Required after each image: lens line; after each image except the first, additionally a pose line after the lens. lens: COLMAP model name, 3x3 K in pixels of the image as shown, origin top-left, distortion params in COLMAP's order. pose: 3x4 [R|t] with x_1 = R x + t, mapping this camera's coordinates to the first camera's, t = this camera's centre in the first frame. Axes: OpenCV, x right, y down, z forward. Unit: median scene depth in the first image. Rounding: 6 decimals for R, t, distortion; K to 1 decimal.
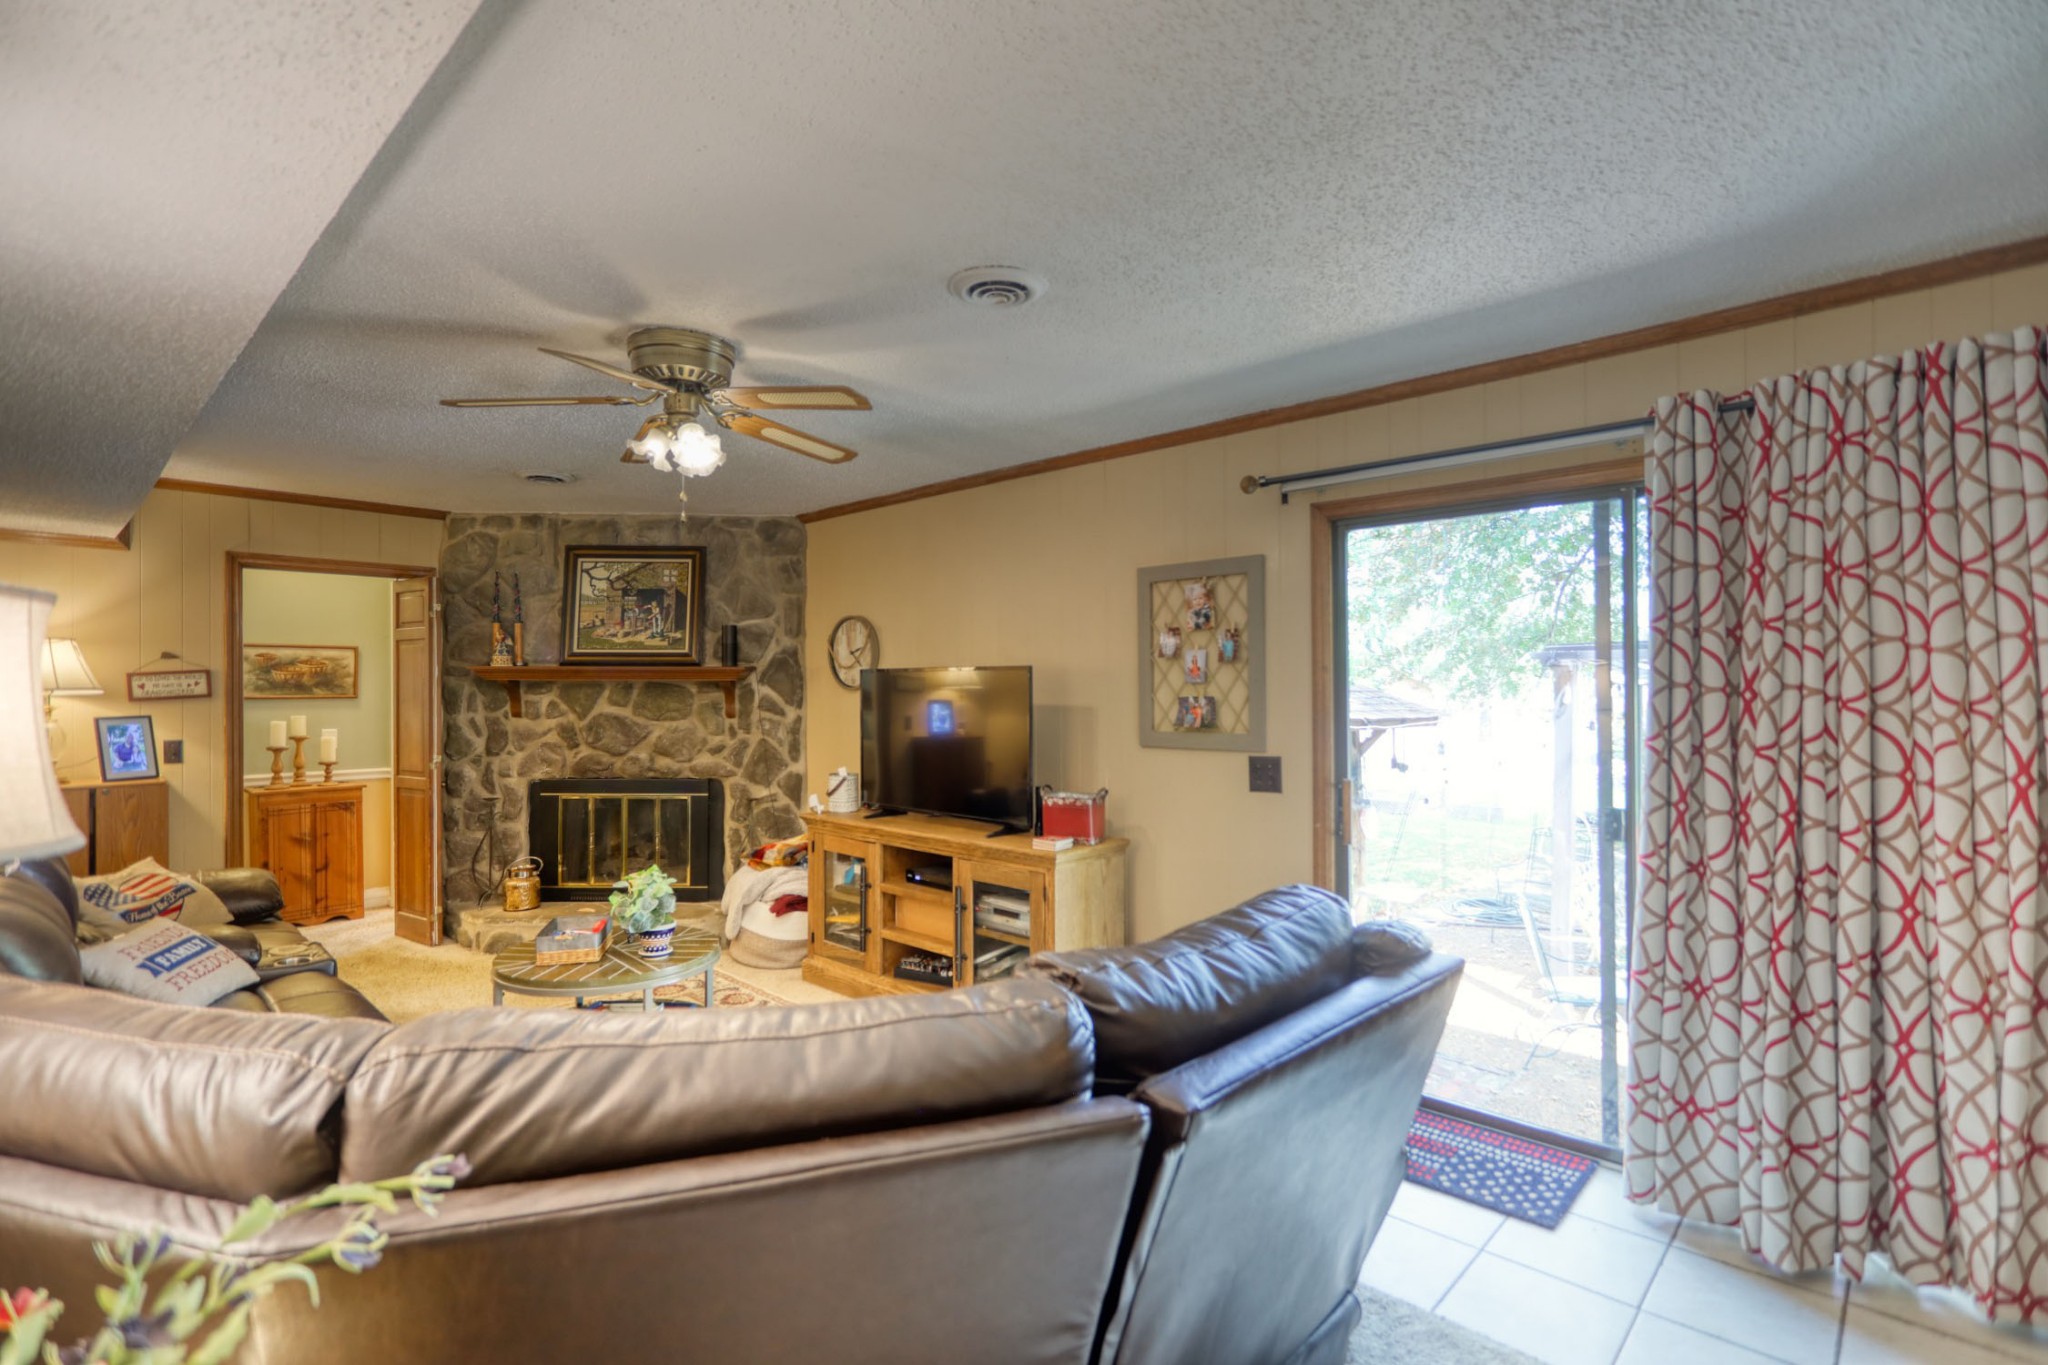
lens RADIAL K [[970.7, 0, 1030.4], [0, 970.7, 683.3], [0, 0, 1]] dist [-0.000559, 0.002104]
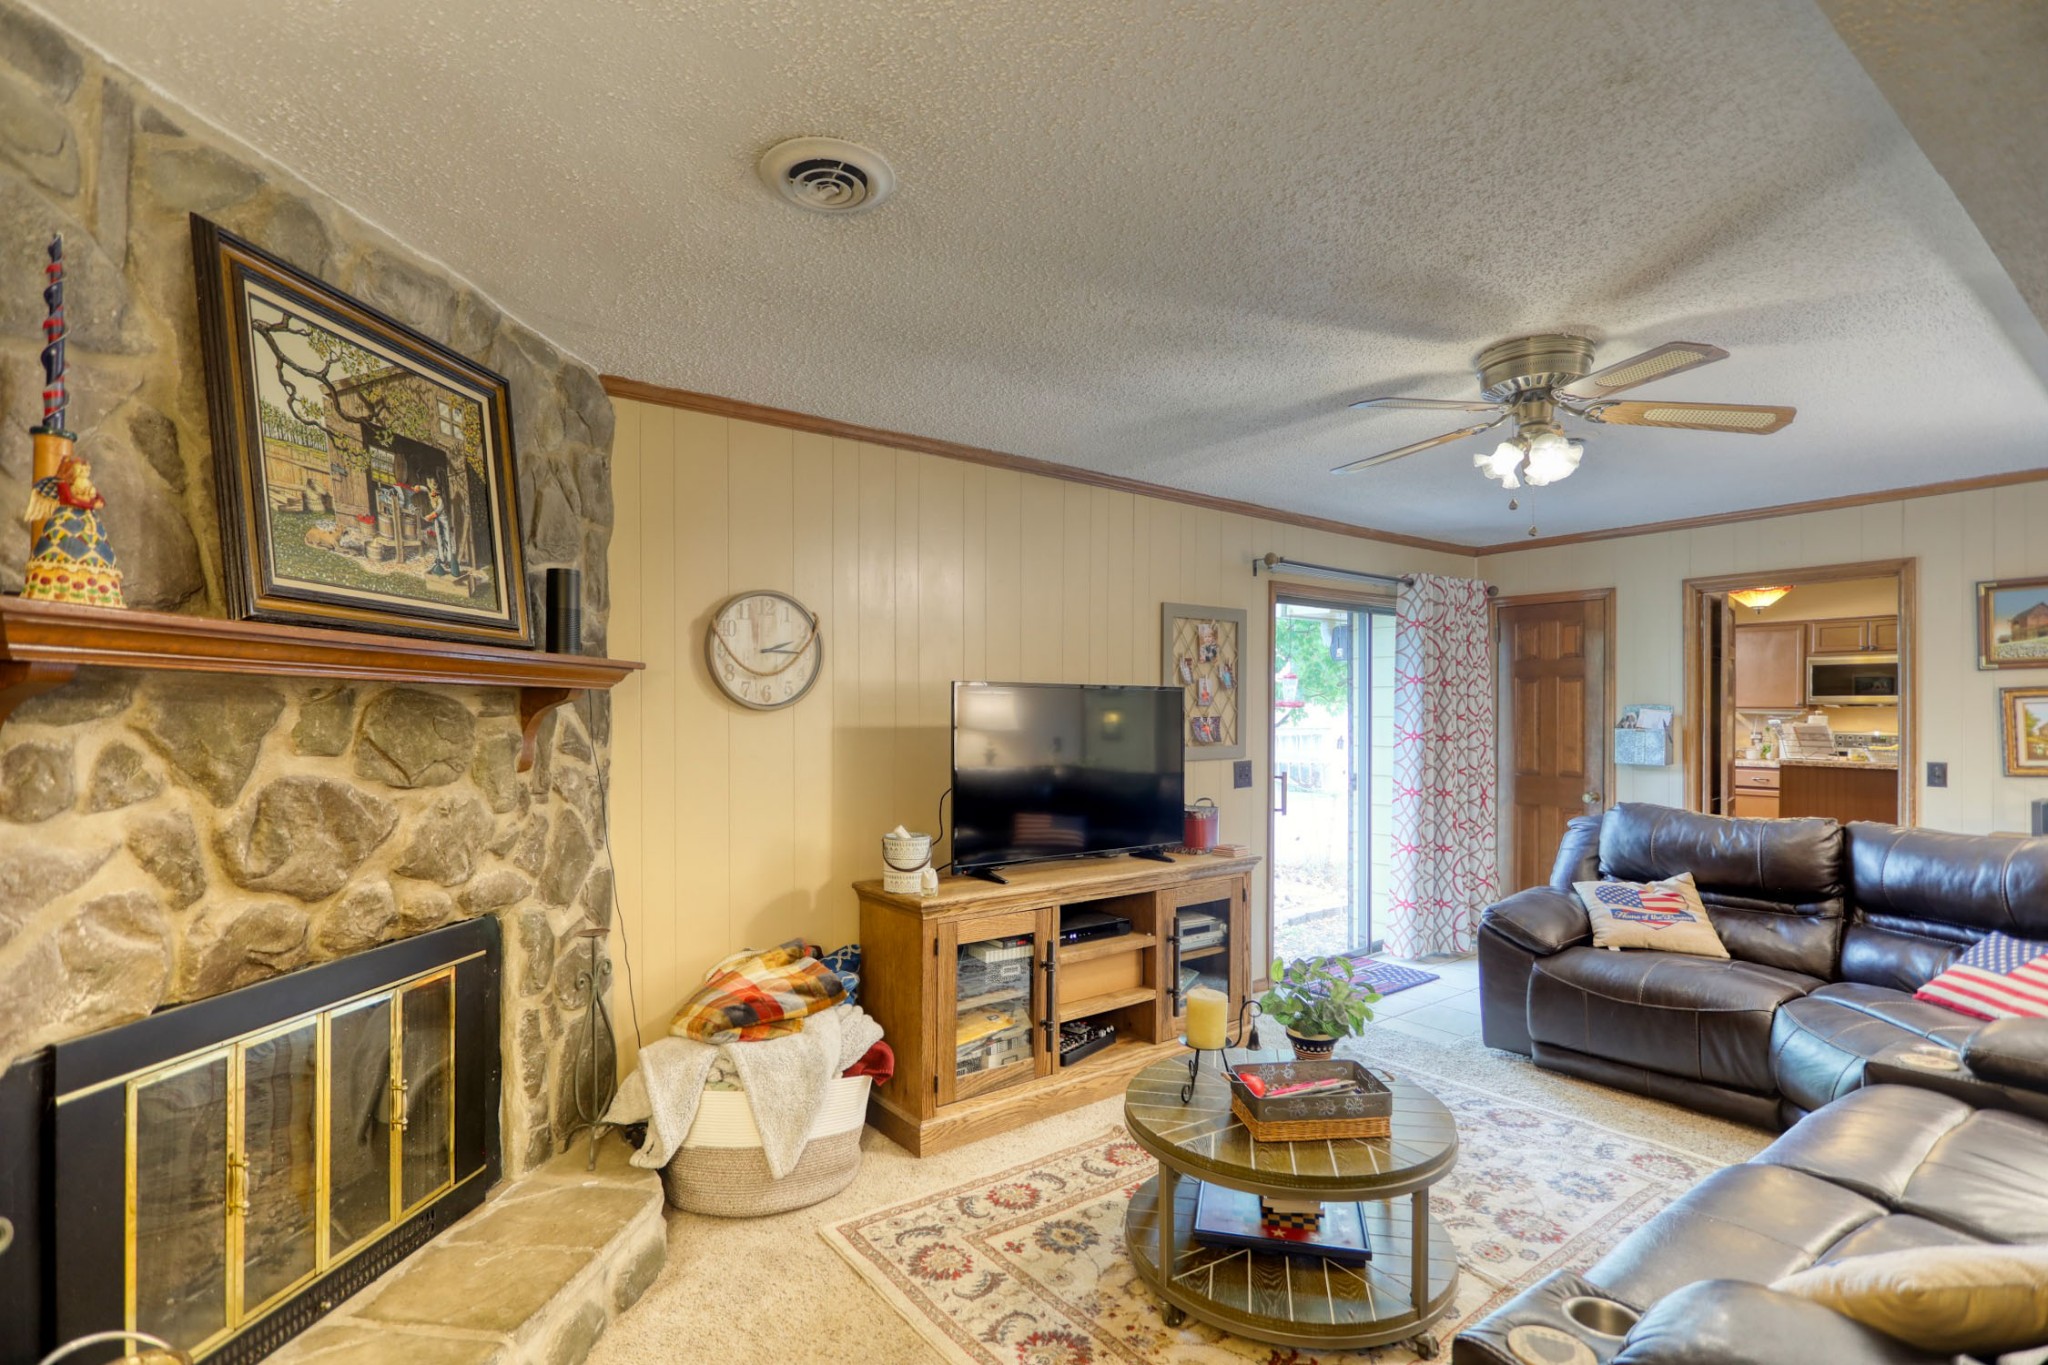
lens RADIAL K [[970.7, 0, 1038.2], [0, 970.7, 712.8], [0, 0, 1]] dist [-0.000559, 0.002104]
pose [[0.150860, 0.001857, 0.988553, -0.728083], [-0.003683, 0.999992, -0.001317, 0.008107], [-0.988548, -0.003442, 0.150866, 0.700938]]
